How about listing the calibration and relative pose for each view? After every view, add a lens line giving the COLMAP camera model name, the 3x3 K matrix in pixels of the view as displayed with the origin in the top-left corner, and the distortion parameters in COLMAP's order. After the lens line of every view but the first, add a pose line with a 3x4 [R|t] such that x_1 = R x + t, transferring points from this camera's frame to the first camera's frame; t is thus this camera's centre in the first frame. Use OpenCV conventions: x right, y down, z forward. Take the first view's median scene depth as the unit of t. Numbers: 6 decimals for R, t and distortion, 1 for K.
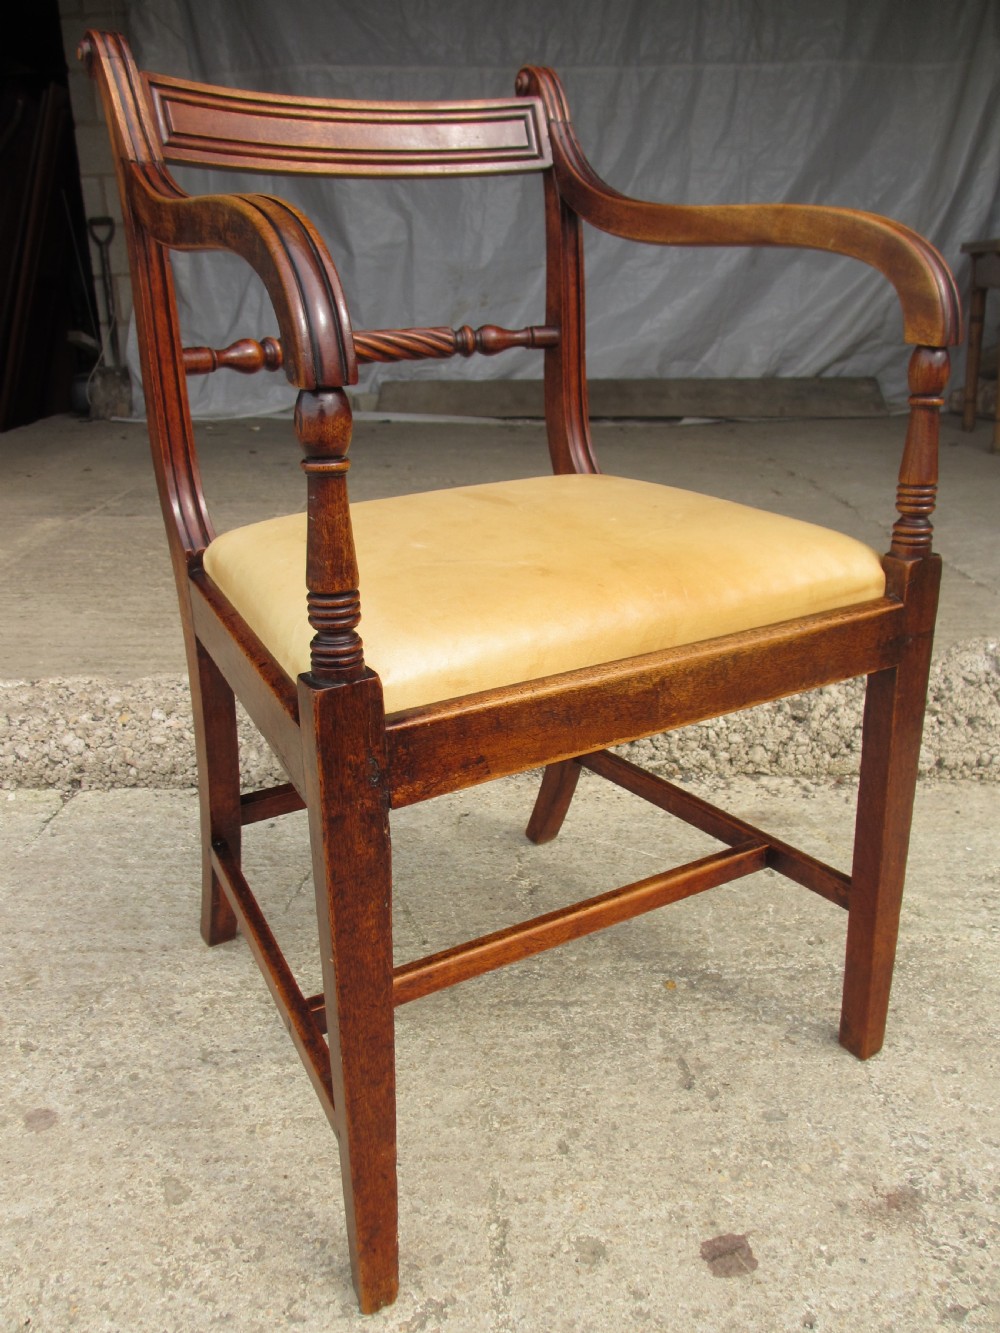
lens RADIAL K [[1143.9, 0, 503.0], [0, 1143.9, 672.7], [0, 0, 1]] dist [-0.064571, 0.028538]
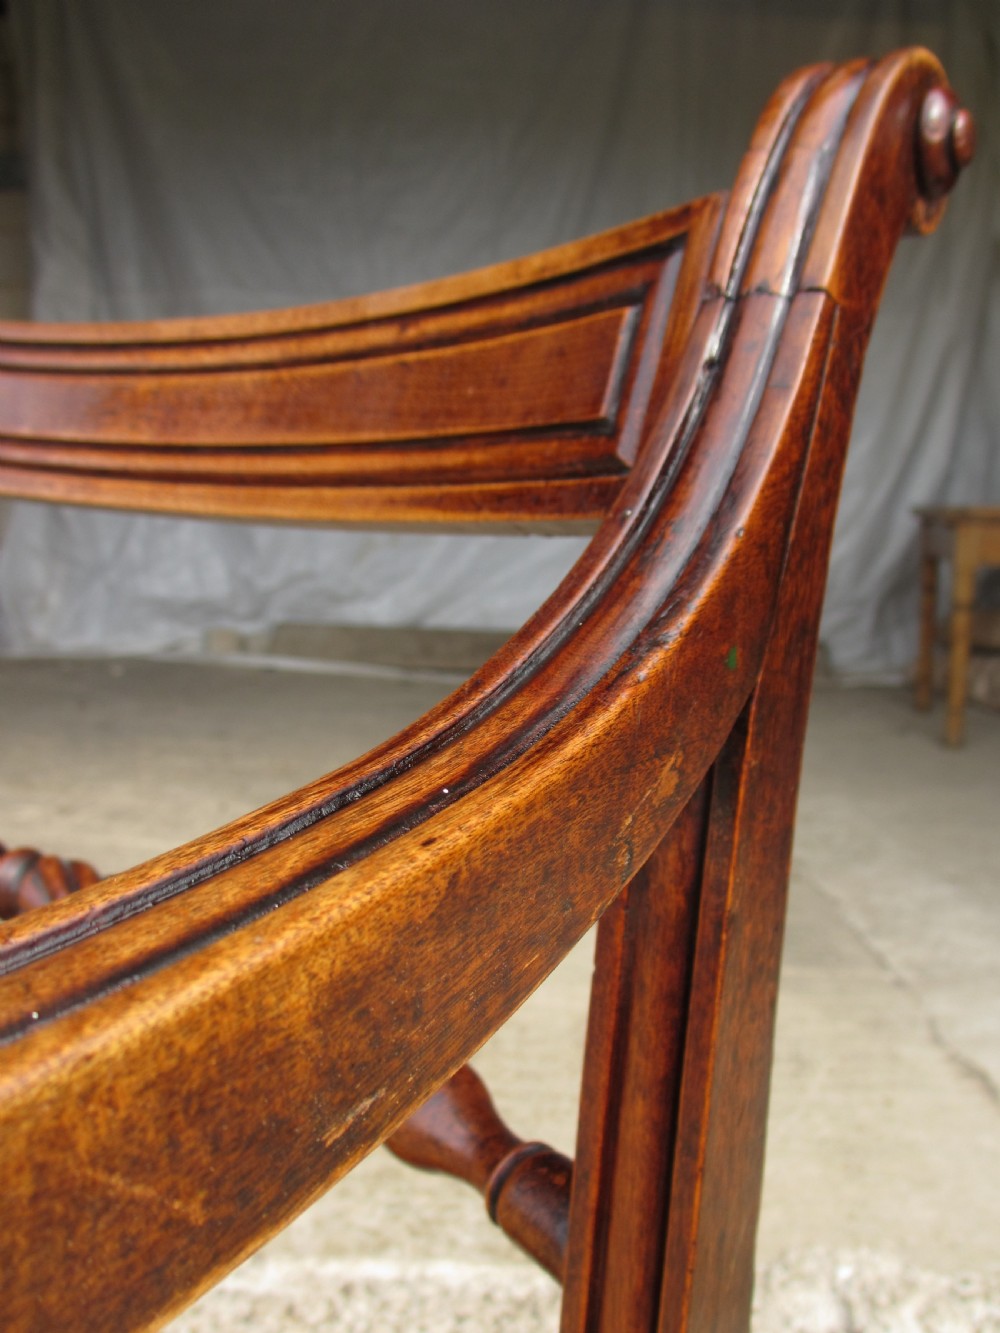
lens RADIAL K [[1143.9, 0, 497.2], [0, 1143.9, 663.0], [0, 0, 1]] dist [-0.064571, 0.028538]
pose [[0.998815, 0.048652, -0.001512, 0.266279], [-0.048042, 0.980325, -0.191456, -0.219331], [-0.007832, 0.191302, 0.981500, 0.433133]]
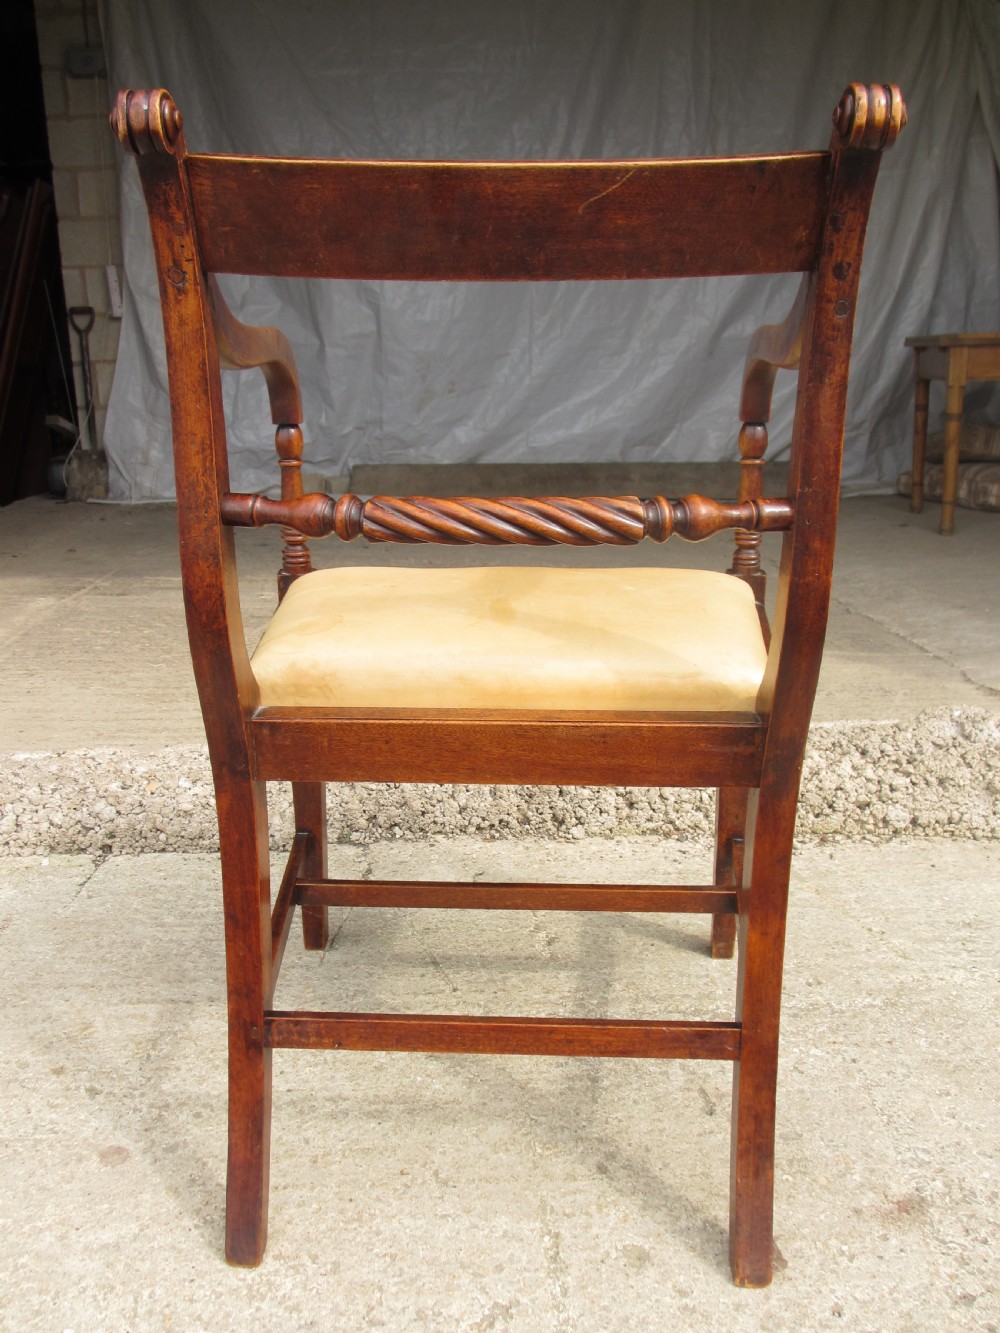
lens RADIAL K [[1143.9, 0, 501.5], [0, 1143.9, 660.2], [0, 0, 1]] dist [-0.064571, 0.028538]
pose [[0.999201, -0.004734, 0.039684, -0.050905], [0.007826, 0.996914, -0.078116, 0.007972], [-0.039191, 0.078364, 0.996154, -0.074777]]
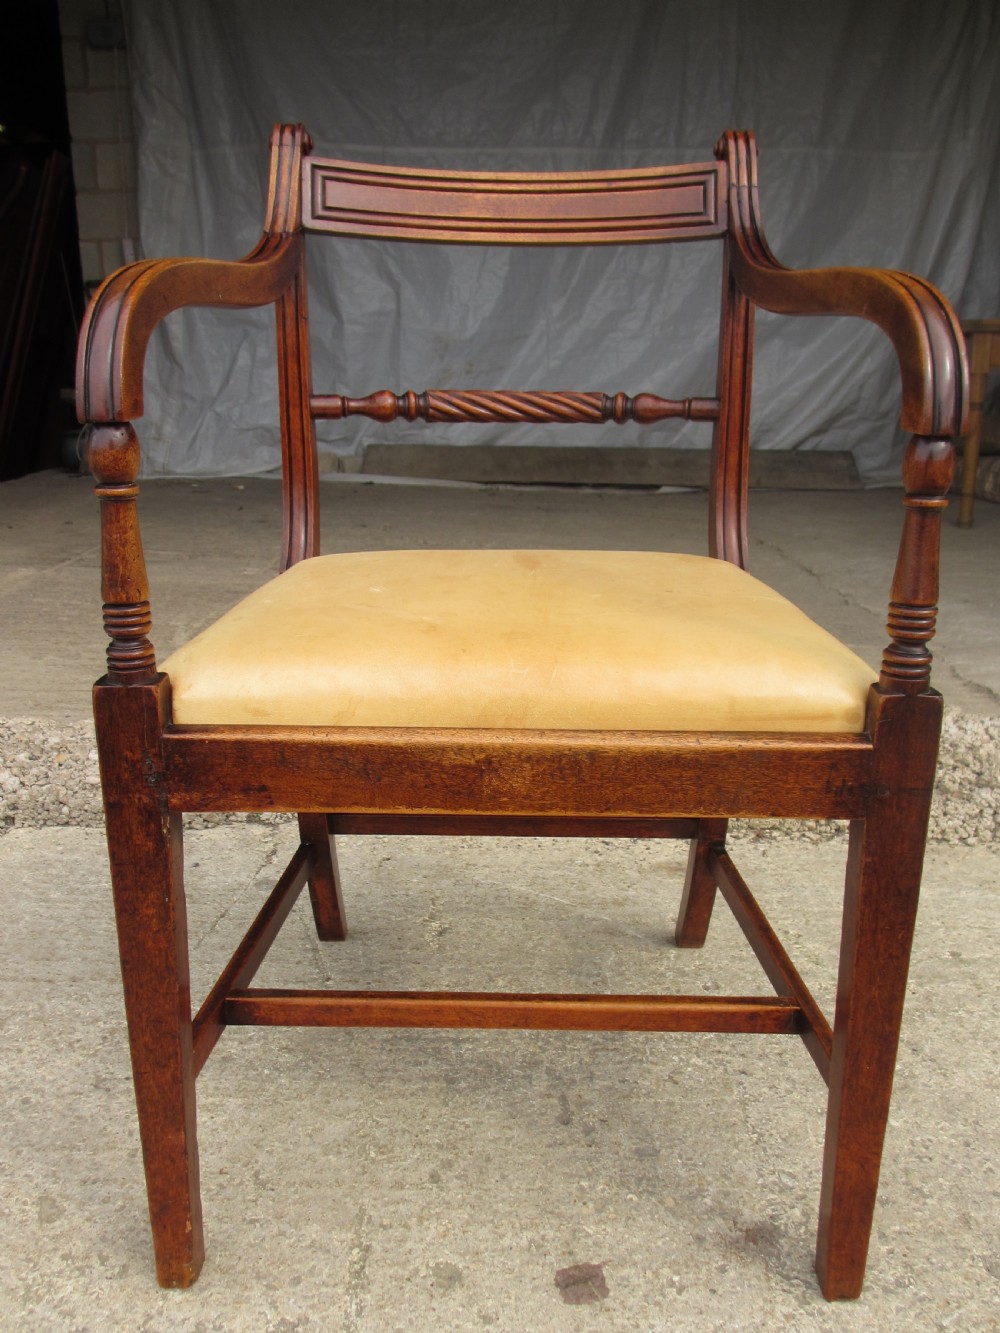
lens RADIAL K [[1143.9, 0, 506.5], [0, 1143.9, 665.3], [0, 0, 1]] dist [-0.064571, 0.028538]
pose [[0.999748, 0.021547, 0.006309, 0.060221], [-0.021103, 0.997752, -0.063605, 0.013398], [-0.007665, 0.063456, 0.997955, -0.027424]]
